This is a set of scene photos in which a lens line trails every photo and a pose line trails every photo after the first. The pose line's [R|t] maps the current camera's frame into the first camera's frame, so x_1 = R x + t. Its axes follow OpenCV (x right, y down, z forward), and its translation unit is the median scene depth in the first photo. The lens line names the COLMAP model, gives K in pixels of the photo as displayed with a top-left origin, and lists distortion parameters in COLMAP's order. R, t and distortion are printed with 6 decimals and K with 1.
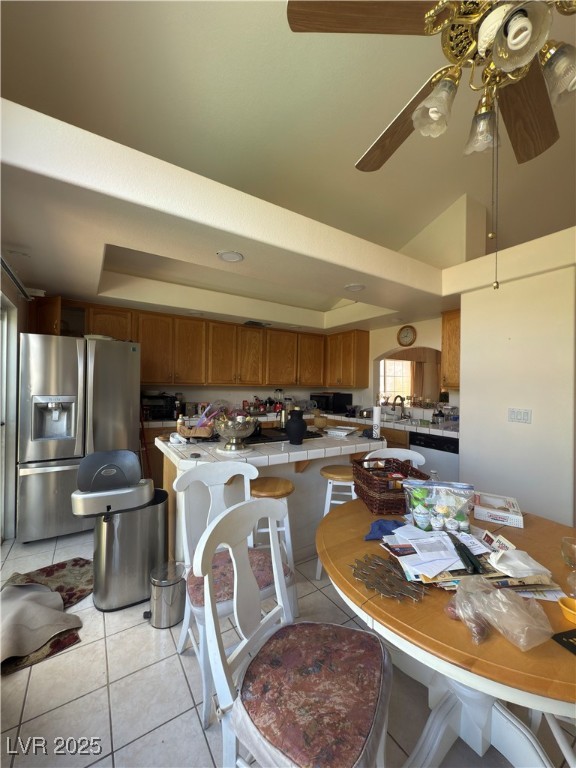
lens RADIAL K [[305.2, 0, 288.0], [0, 305.2, 384.0], [0, 0, 1]] dist [0.000236, 0.000195]
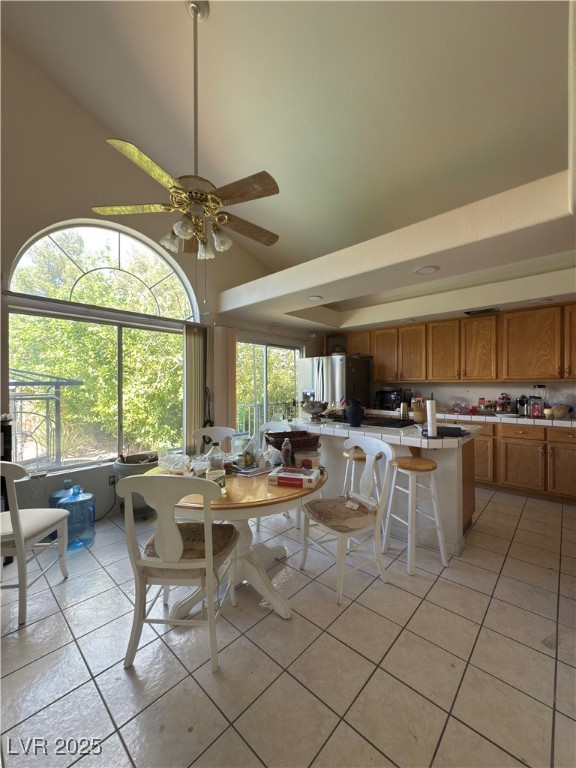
lens RADIAL K [[305.2, 0, 288.0], [0, 305.2, 384.0], [0, 0, 1]] dist [0.000236, 0.000195]
pose [[0.247534, -0.026816, -0.968508, 0.610254], [0.004150, 0.999637, -0.026618, 0.035496], [0.968870, 0.002569, 0.247555, 0.220866]]
